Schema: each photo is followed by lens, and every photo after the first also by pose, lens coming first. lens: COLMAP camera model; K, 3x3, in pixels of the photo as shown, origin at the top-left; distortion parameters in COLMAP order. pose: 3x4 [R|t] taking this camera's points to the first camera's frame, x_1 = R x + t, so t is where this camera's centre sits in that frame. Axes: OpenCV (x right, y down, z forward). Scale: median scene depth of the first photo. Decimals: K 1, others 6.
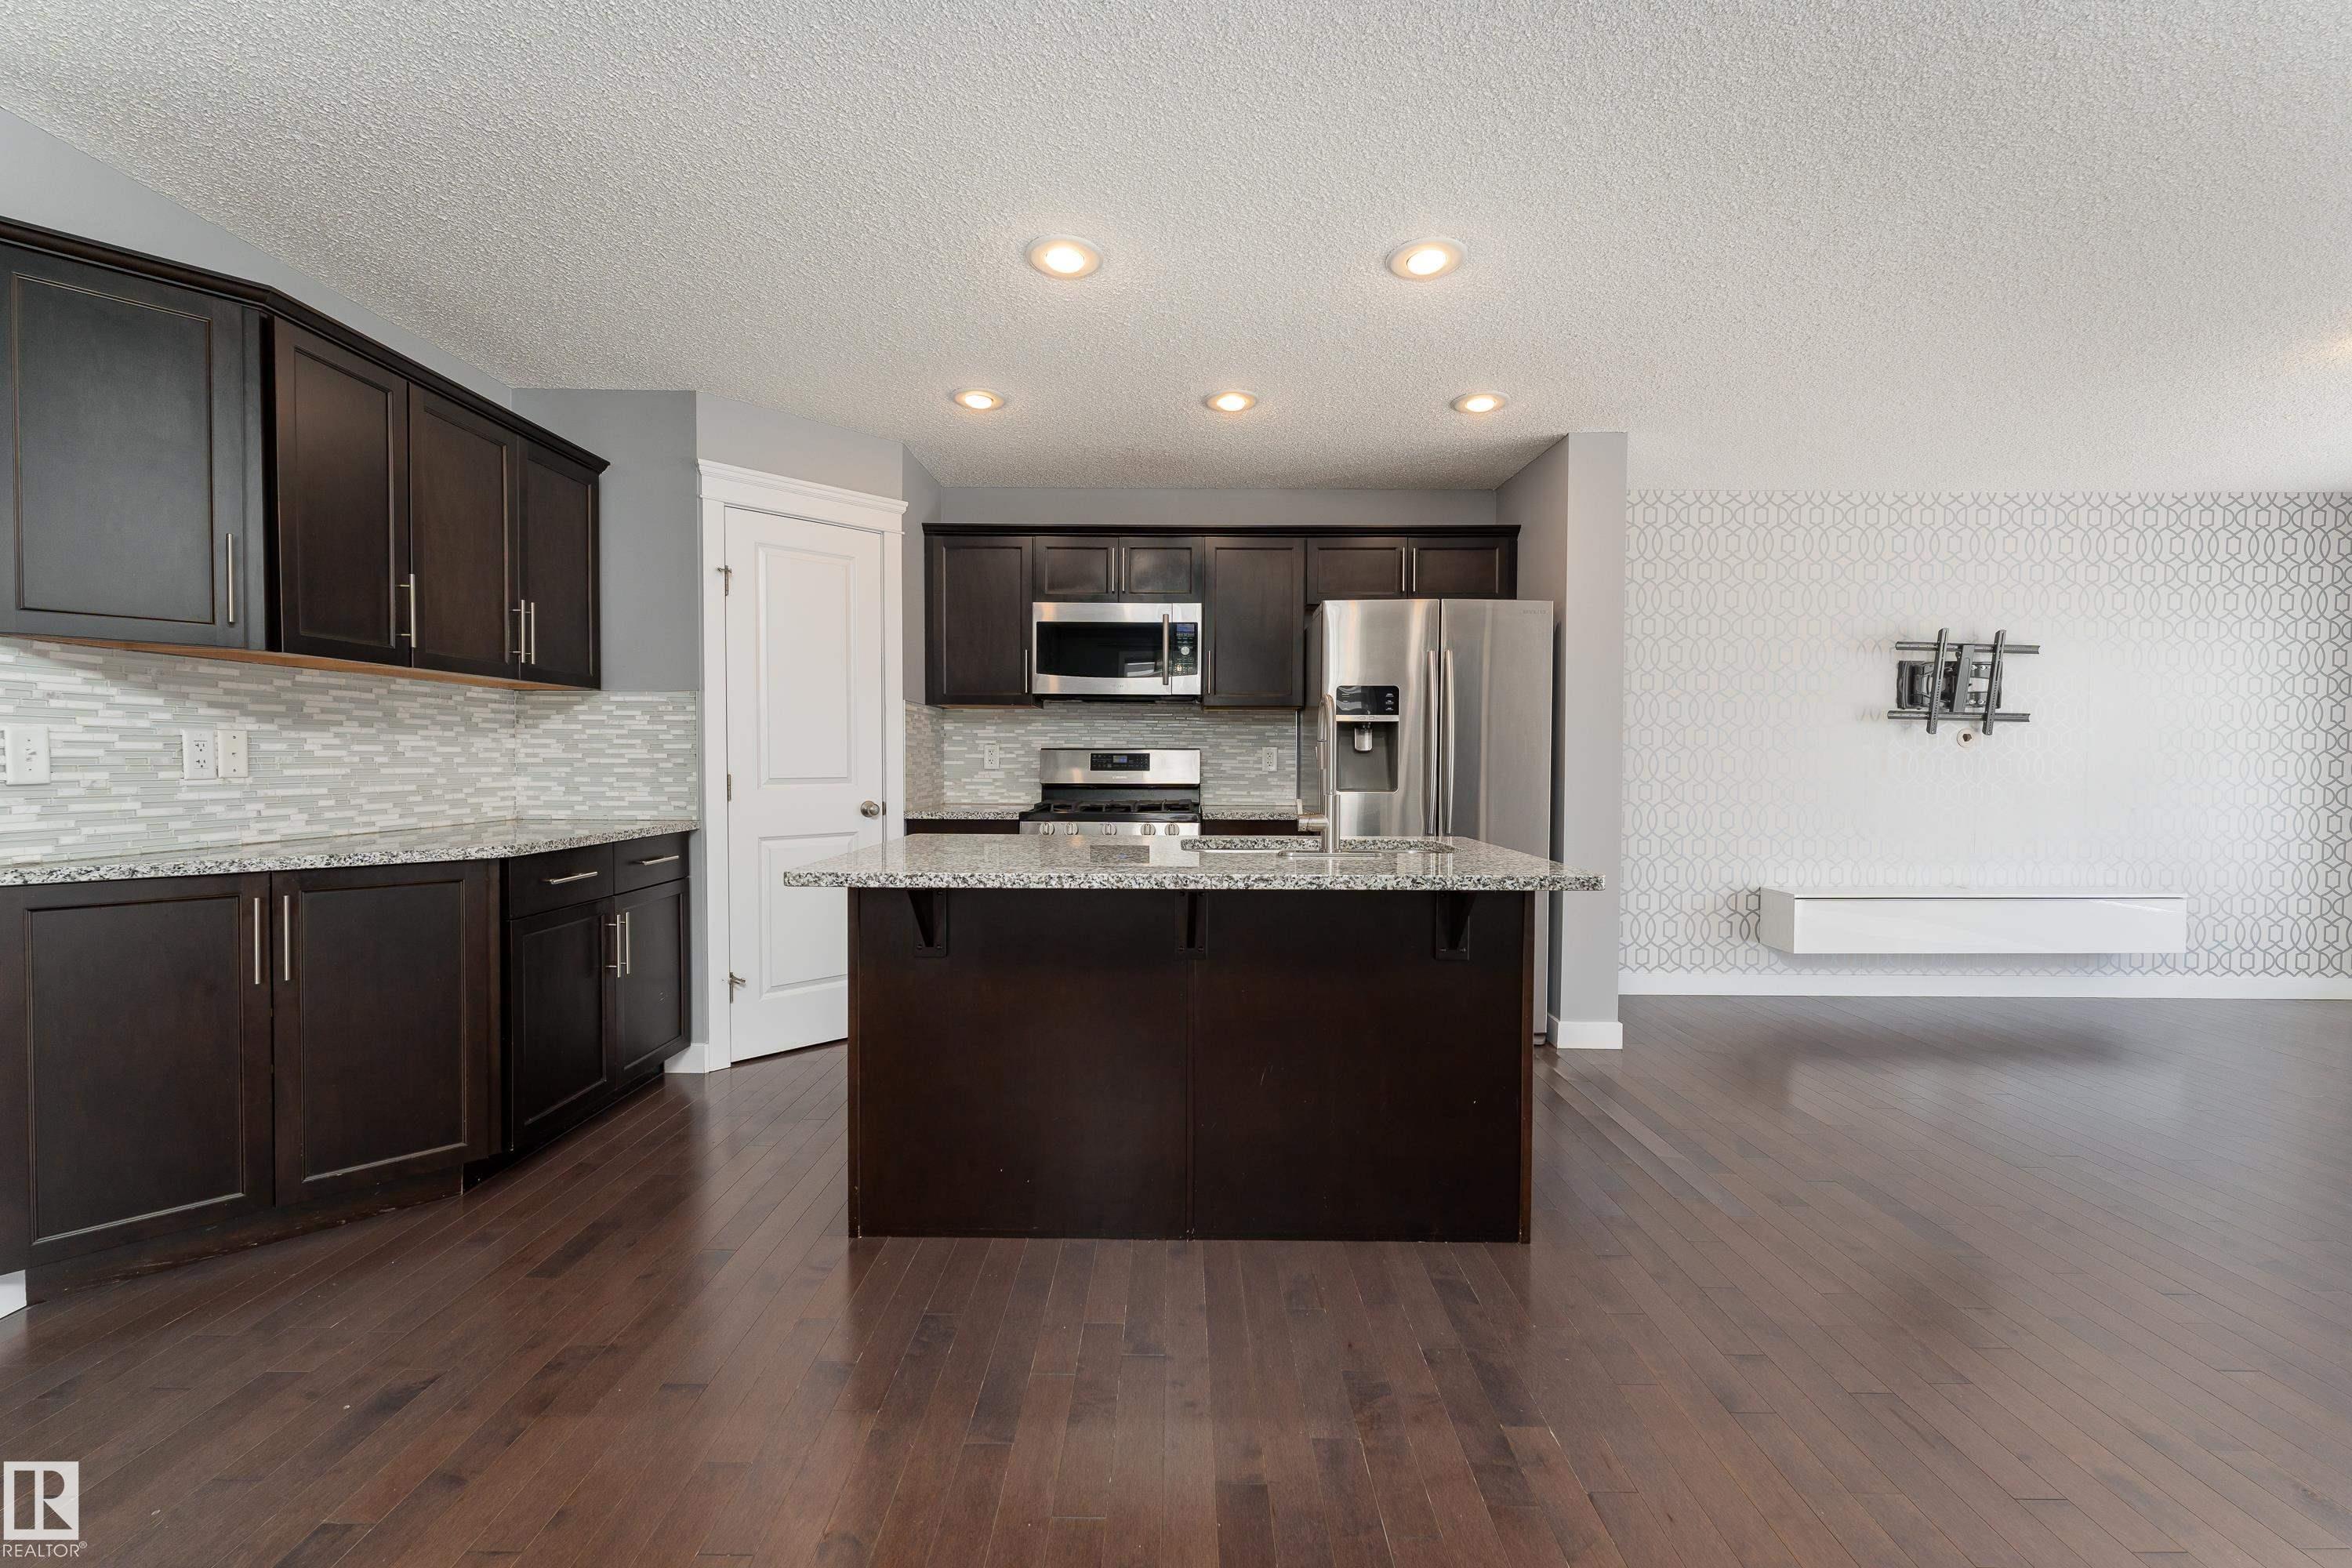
lens RADIAL K [[955.8, 0, 1176.0], [0, 955.8, 784.0], [0, 0, 1]] dist [0.011950, -0.000016]
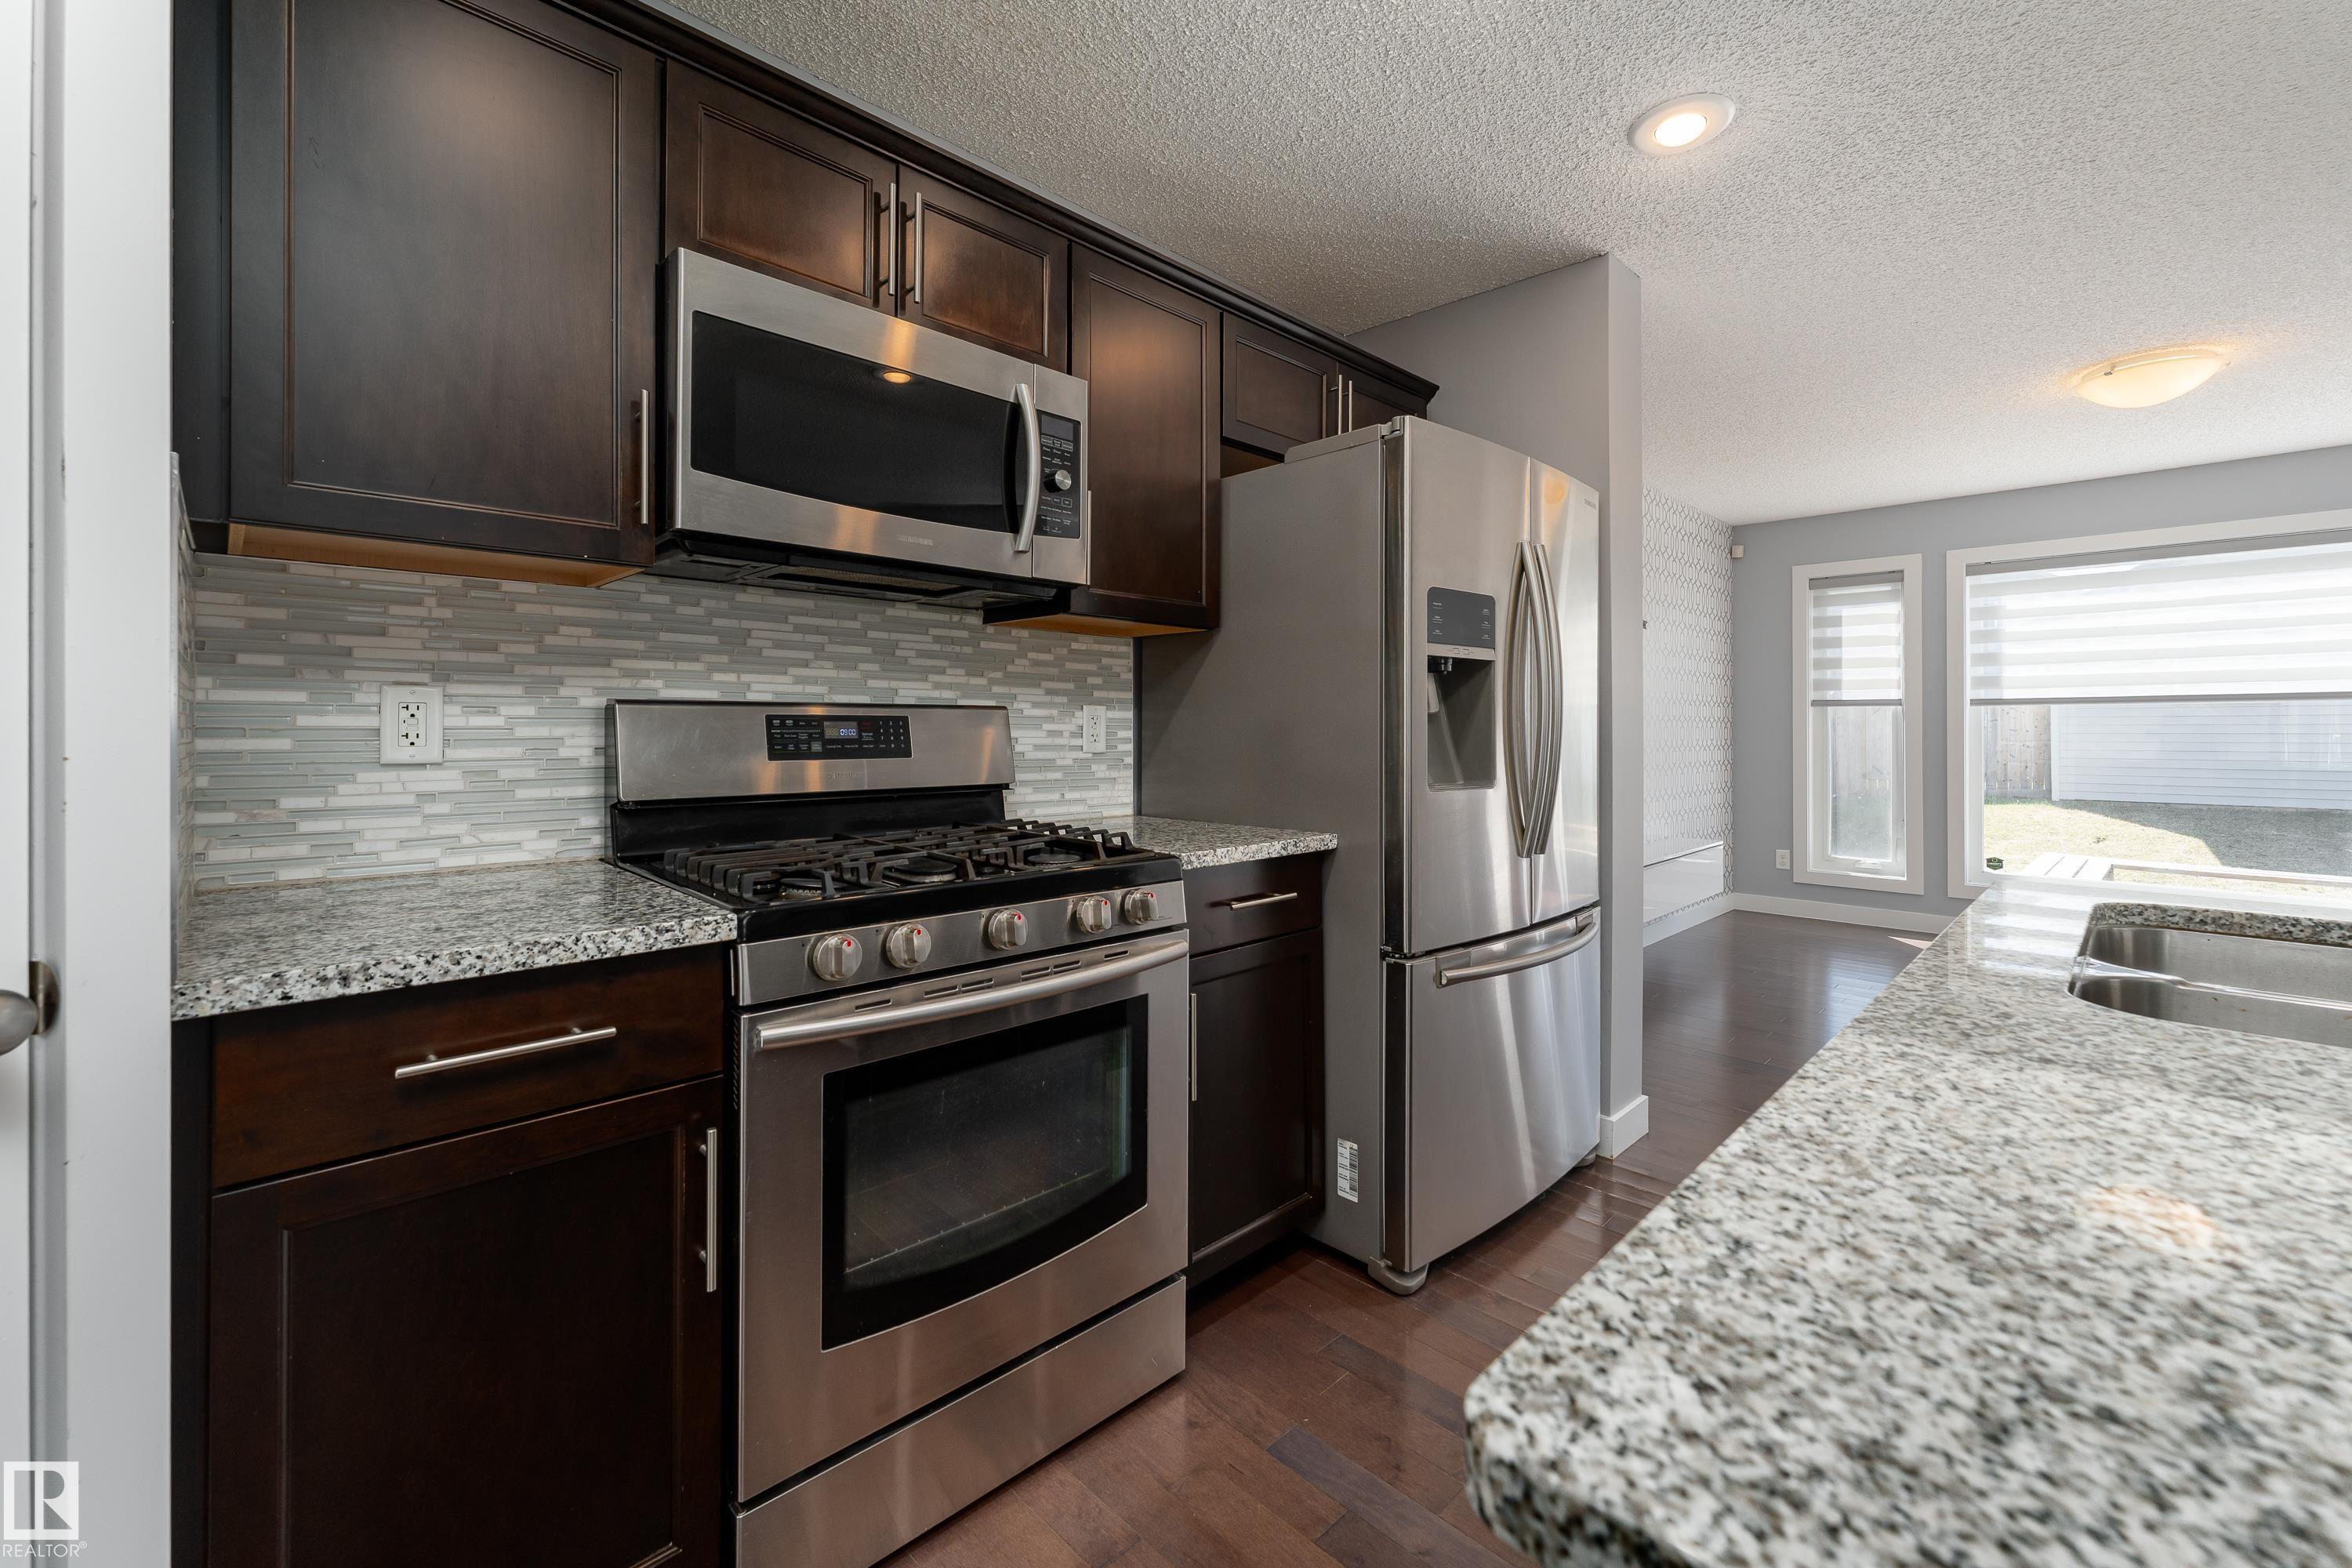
lens RADIAL K [[966.5, 0, 1181.4], [0, 966.5, 738.6], [0, 0, 1]] dist [0.001679, 0.000007]
pose [[0.704868, -0.010439, 0.709261, -0.261525], [0.019477, 0.999800, -0.004641, -0.018769], [-0.709071, 0.017086, 0.704930, 0.650797]]
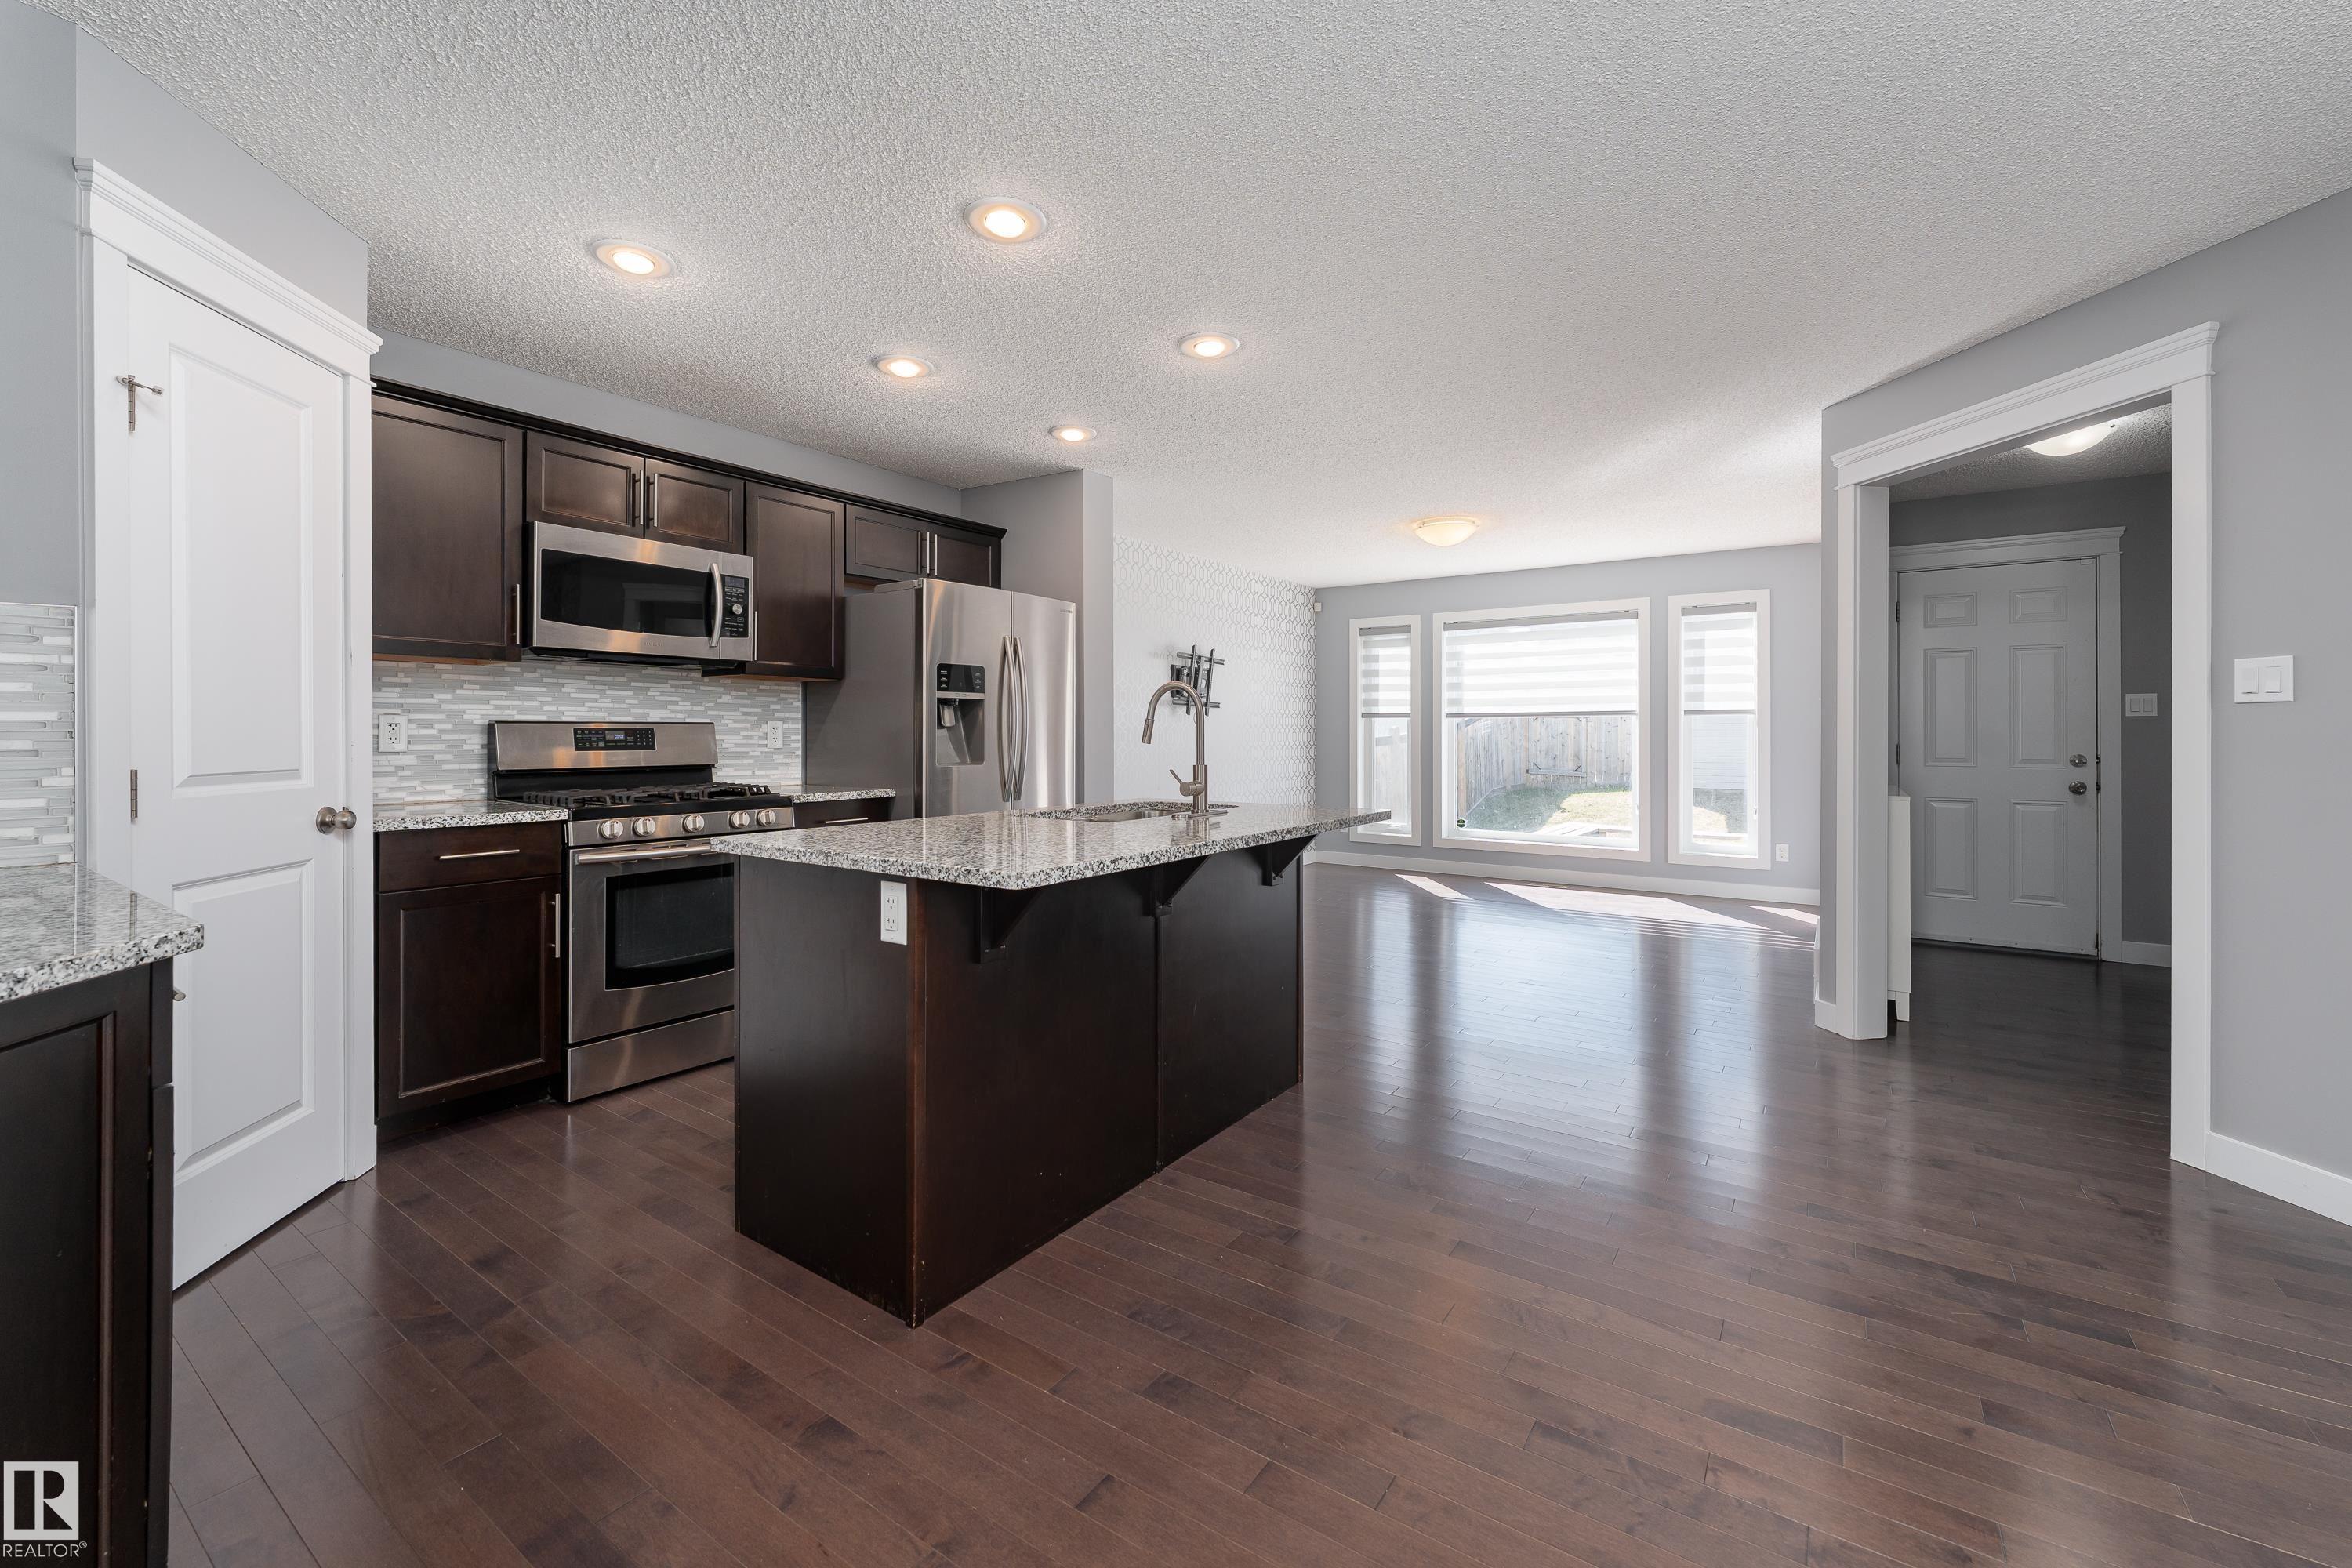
lens RADIAL K [[966.5, 0, 1181.4], [0, 966.5, 738.6], [0, 0, 1]] dist [0.001679, 0.000007]
pose [[0.562385, -0.008556, 0.826831, -0.480408], [0.023483, 0.999708, -0.005627, -0.008725], [-0.826542, 0.022581, 0.562422, 0.183983]]
